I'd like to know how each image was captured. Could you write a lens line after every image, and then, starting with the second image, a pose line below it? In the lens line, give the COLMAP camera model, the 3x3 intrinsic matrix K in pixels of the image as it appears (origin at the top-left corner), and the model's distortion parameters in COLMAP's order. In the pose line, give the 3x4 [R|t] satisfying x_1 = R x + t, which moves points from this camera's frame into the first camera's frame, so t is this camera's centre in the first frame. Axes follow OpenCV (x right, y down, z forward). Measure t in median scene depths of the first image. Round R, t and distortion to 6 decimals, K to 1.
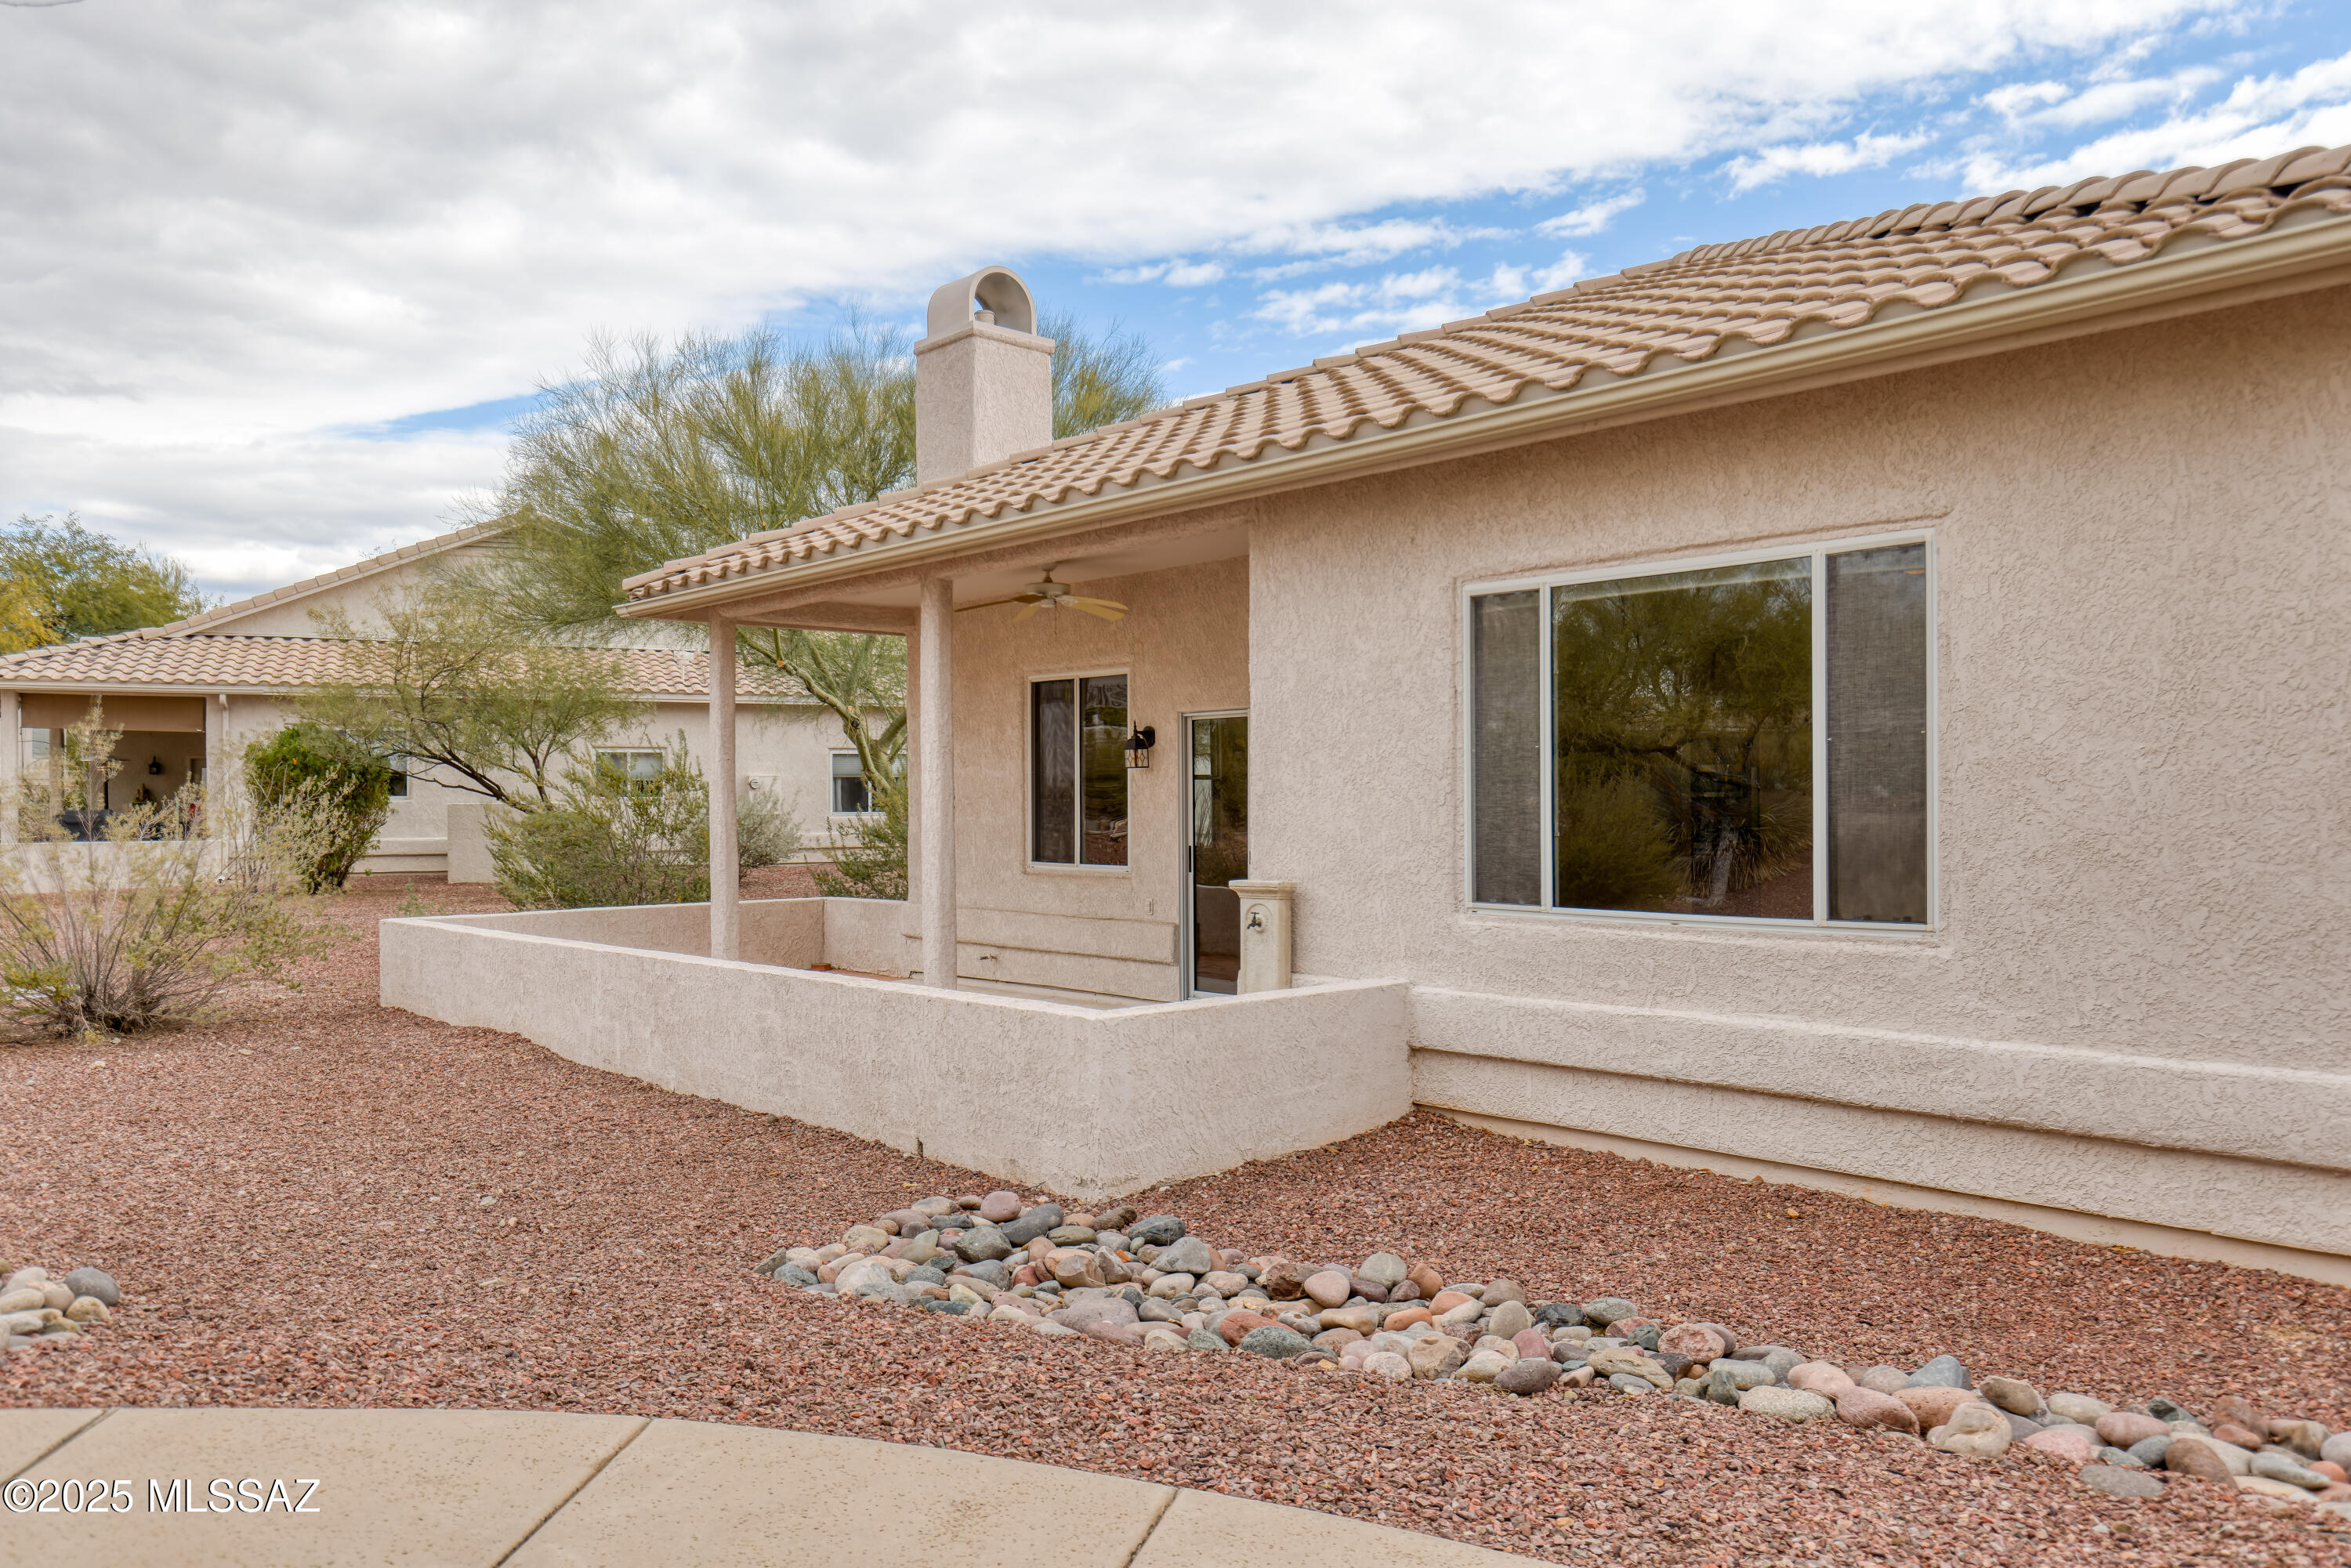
lens RADIAL K [[1664.4, 0, 1172.3], [0, 1664.4, 787.9], [0, 0, 1]] dist [0.000528, 0.008589]
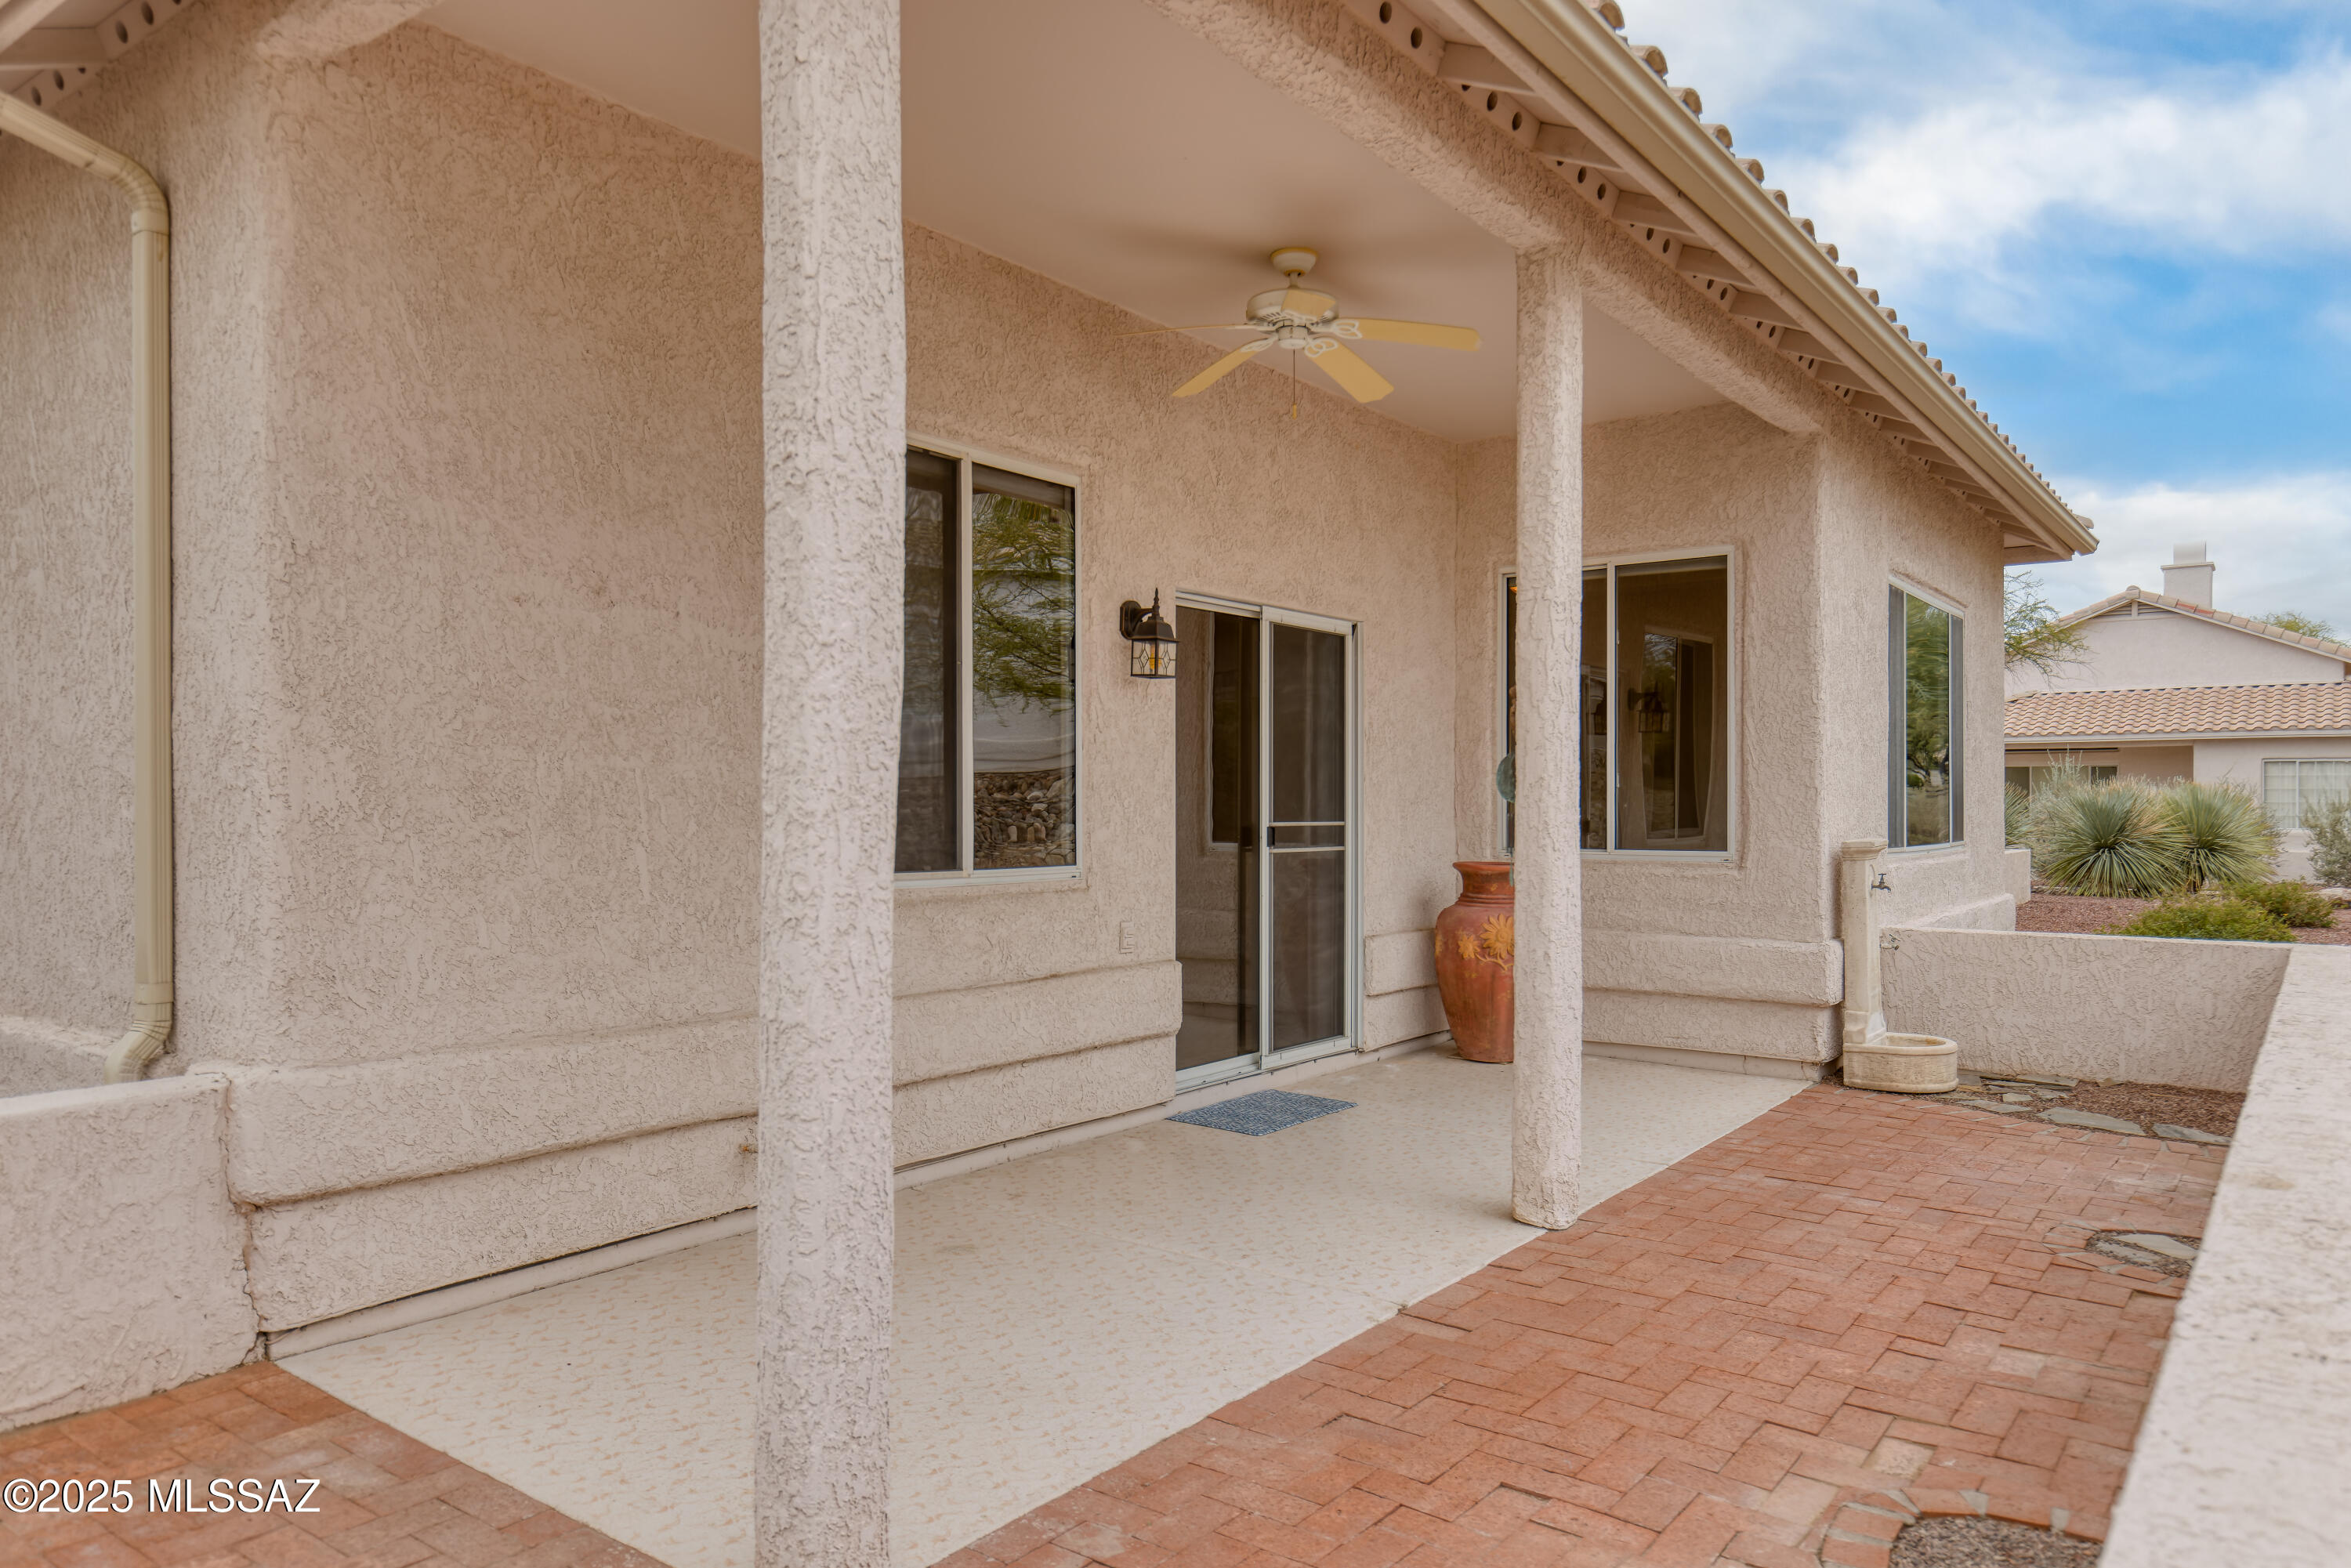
lens RADIAL K [[1548.4, 0, 1151.5], [0, 1548.4, 786.5], [0, 0, 1]] dist [0.009643, 0.000291]
pose [[-0.173019, 0.006169, 0.984899, -0.776301], [-0.019033, 0.999773, -0.009606, 0.041692], [-0.984735, -0.020408, -0.172862, 1.664620]]
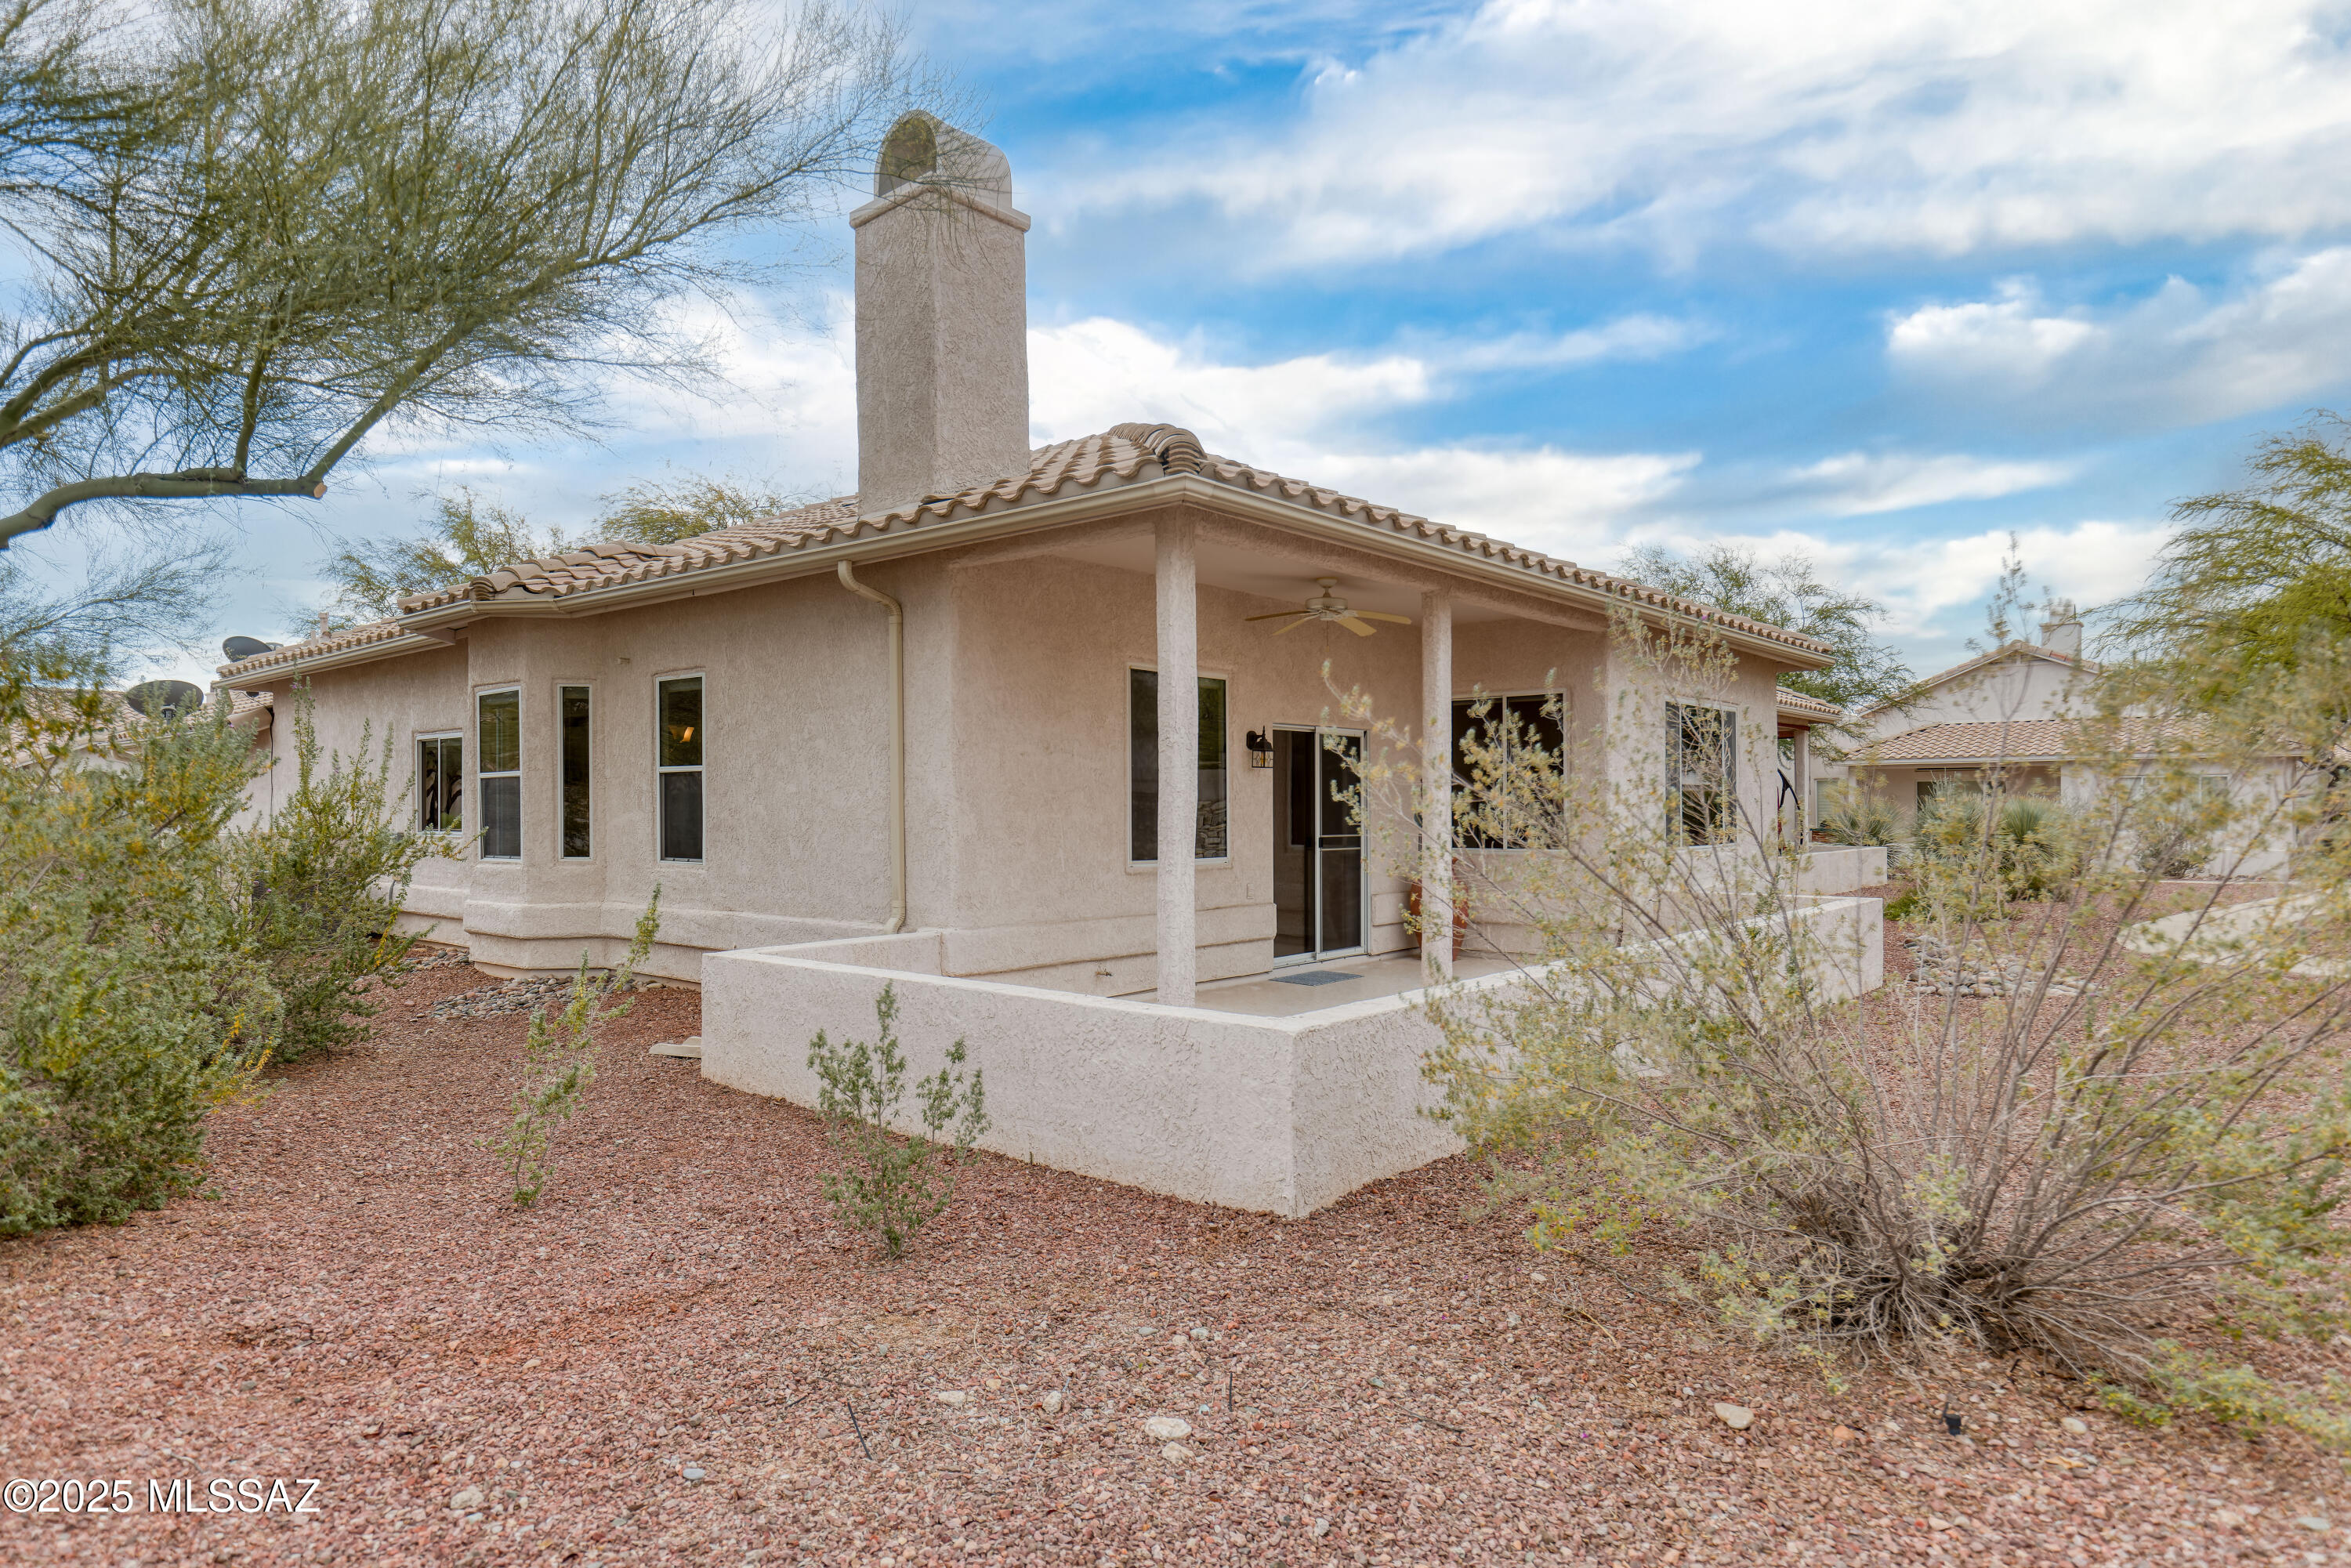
lens RADIAL K [[1341.9, 0, 1171.0], [0, 1341.9, 775.2], [0, 0, 1]] dist [0.019986, -0.008638]
pose [[-0.122192, 0.018621, 0.992332, -1.393305], [-0.016082, 0.999656, -0.020738, 0.018925], [-0.992376, -0.018492, -0.121851, 1.796402]]
